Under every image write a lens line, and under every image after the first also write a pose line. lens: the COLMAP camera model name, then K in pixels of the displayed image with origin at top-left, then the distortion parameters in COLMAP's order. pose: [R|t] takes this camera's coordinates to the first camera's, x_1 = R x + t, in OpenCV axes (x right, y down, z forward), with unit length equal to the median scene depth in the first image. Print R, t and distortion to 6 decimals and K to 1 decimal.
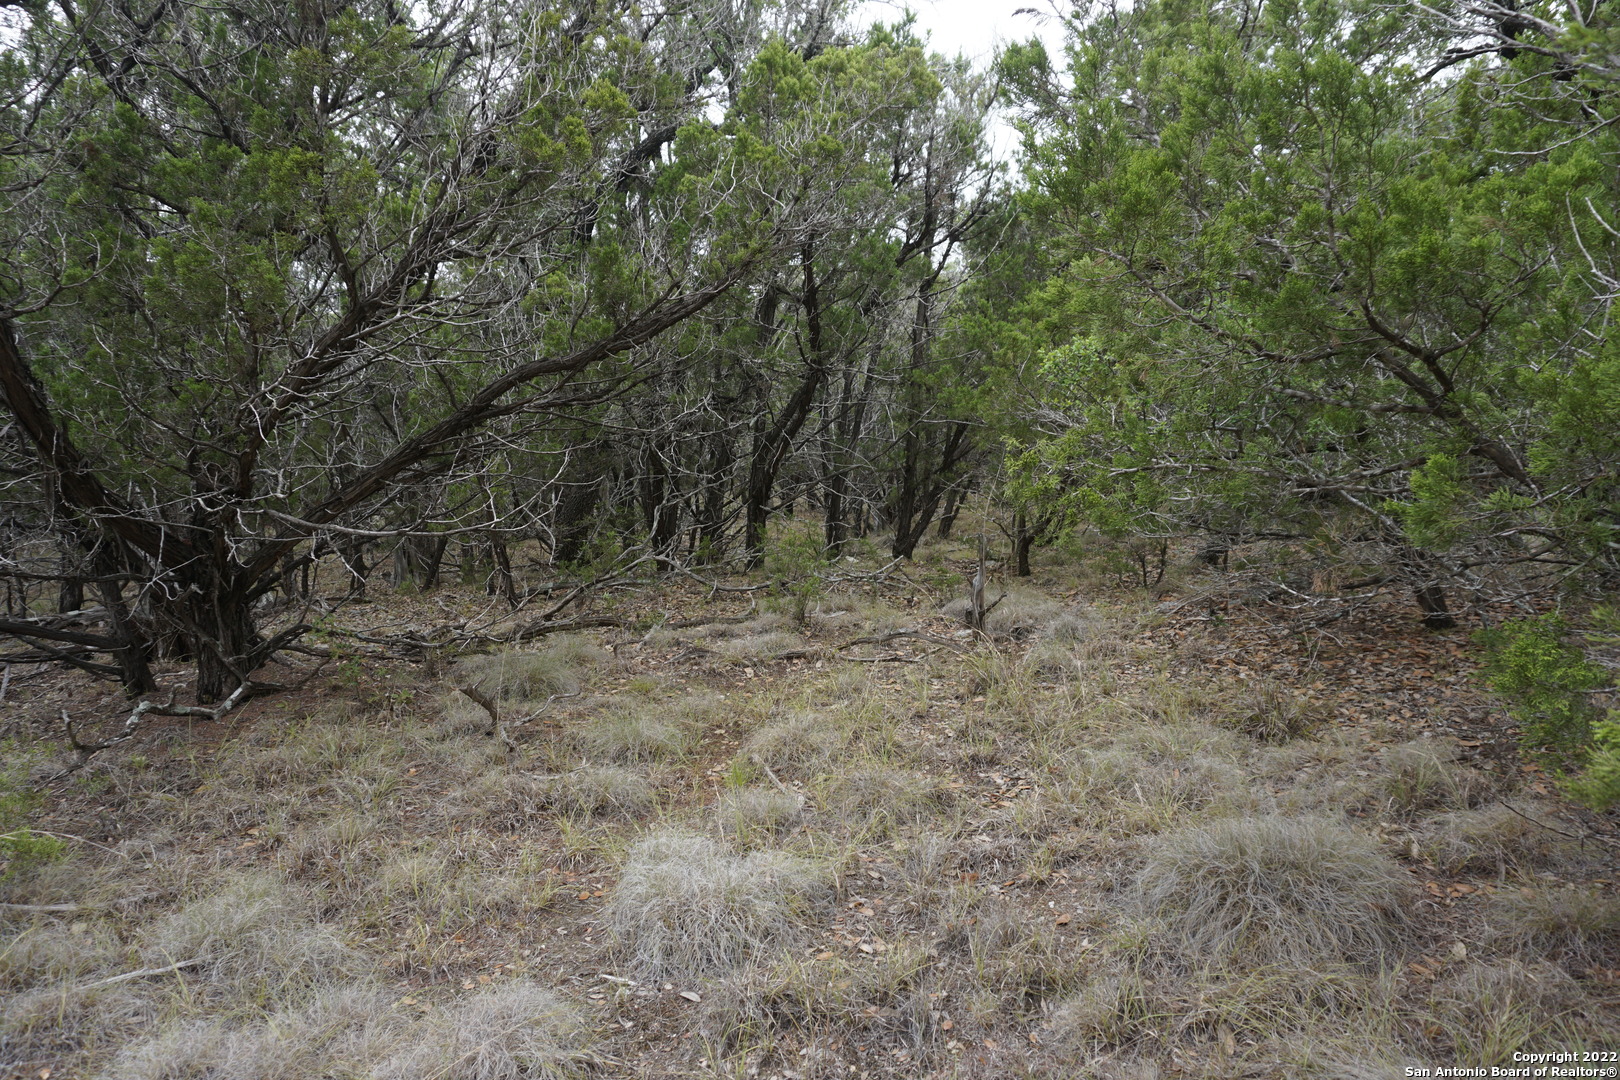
lens RADIAL K [[1083.2, 0, 810.0], [0, 1083.2, 540.0], [0, 0, 1]] dist [-0.055468, 0.036419]
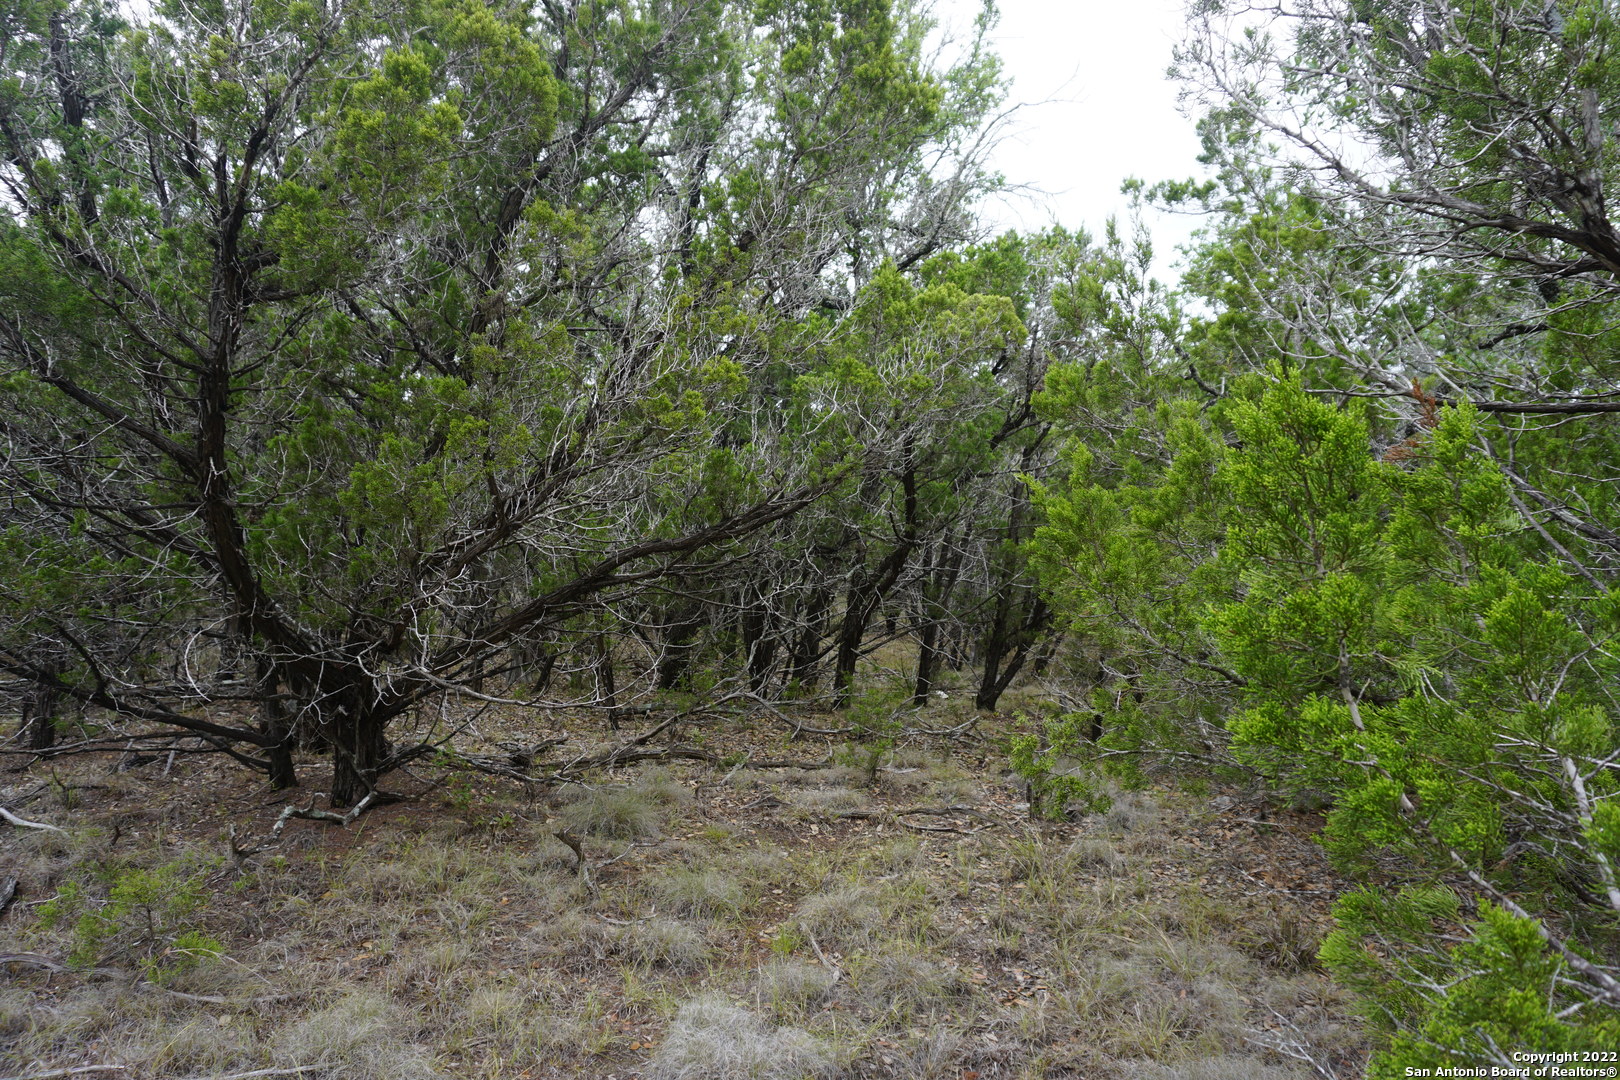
lens RADIAL K [[1083.2, 0, 810.0], [0, 1083.2, 540.0], [0, 0, 1]] dist [-0.055468, 0.036419]
pose [[0.990406, 0.086376, -0.107870, 0.038299], [-0.095383, 0.992113, -0.081331, -0.094992], [0.099994, 0.090840, 0.990833, -0.123624]]
